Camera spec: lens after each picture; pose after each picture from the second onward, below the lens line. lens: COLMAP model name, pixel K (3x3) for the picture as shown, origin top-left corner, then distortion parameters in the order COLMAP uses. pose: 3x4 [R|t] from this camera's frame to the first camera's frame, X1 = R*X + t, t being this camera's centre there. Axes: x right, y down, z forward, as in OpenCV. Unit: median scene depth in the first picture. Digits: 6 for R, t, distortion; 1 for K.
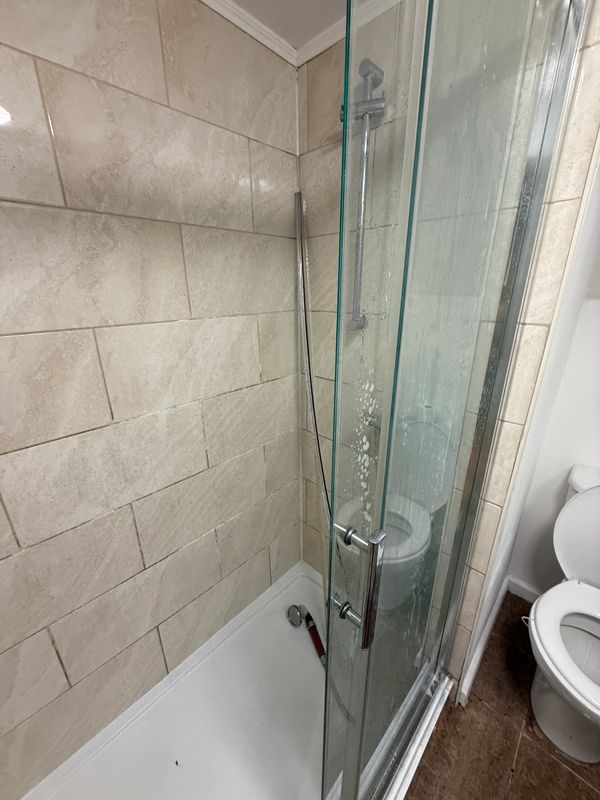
lens RADIAL K [[318.1, 0, 300.8], [0, 318.1, 397.9], [0, 0, 1]] dist [-0.000195, 0.000029]
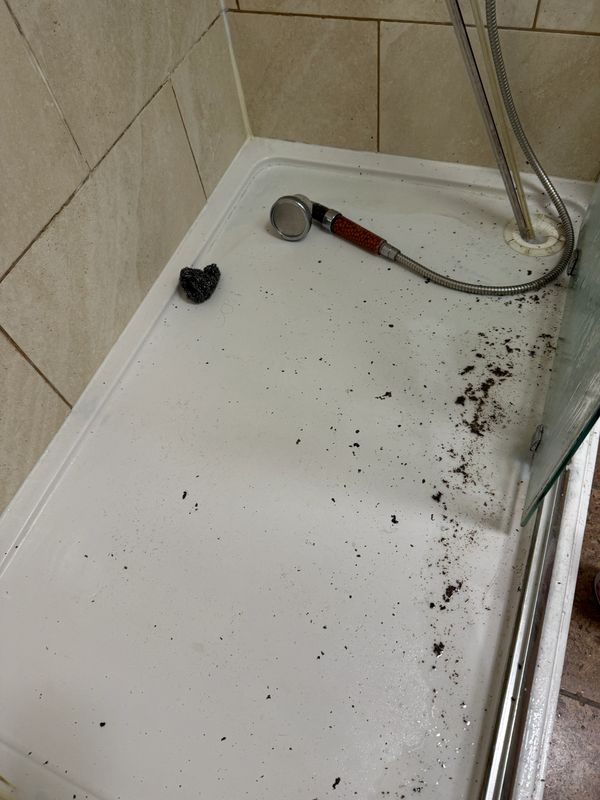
lens RADIAL K [[564.4, 0, 298.6], [0, 564.4, 402.7], [0, 0, 1]] dist [0.023785, -0.038440]
pose [[0.918282, -0.377295, 0.120031, -0.224886], [0.224465, 0.745841, 0.627166, 0.451559], [-0.326150, -0.548972, 0.769582, 0.310196]]
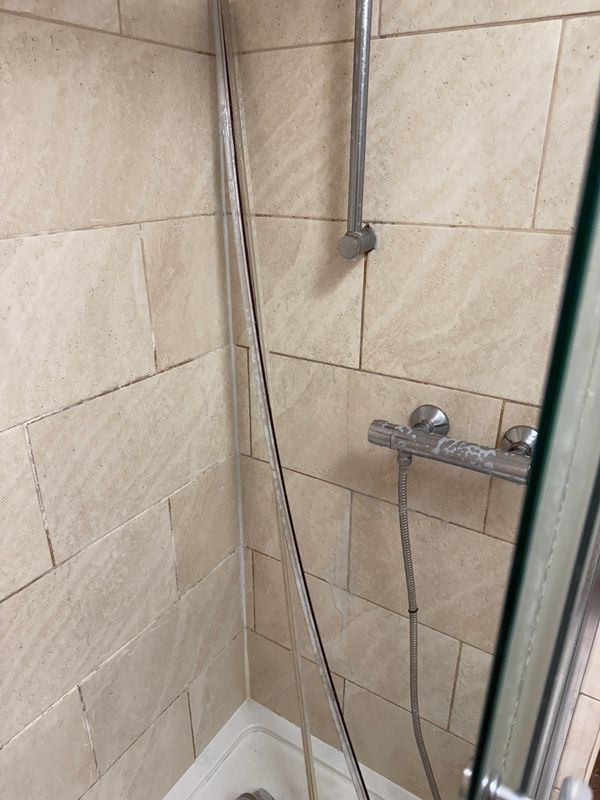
lens RADIAL K [[564.4, 0, 298.6], [0, 564.4, 402.7], [0, 0, 1]] dist [0.023785, -0.038440]
pose [[0.982171, -0.064964, 0.176411, -0.069944], [0.052715, 0.995919, 0.073259, -0.053101], [-0.180450, -0.062653, 0.981587, 0.143556]]
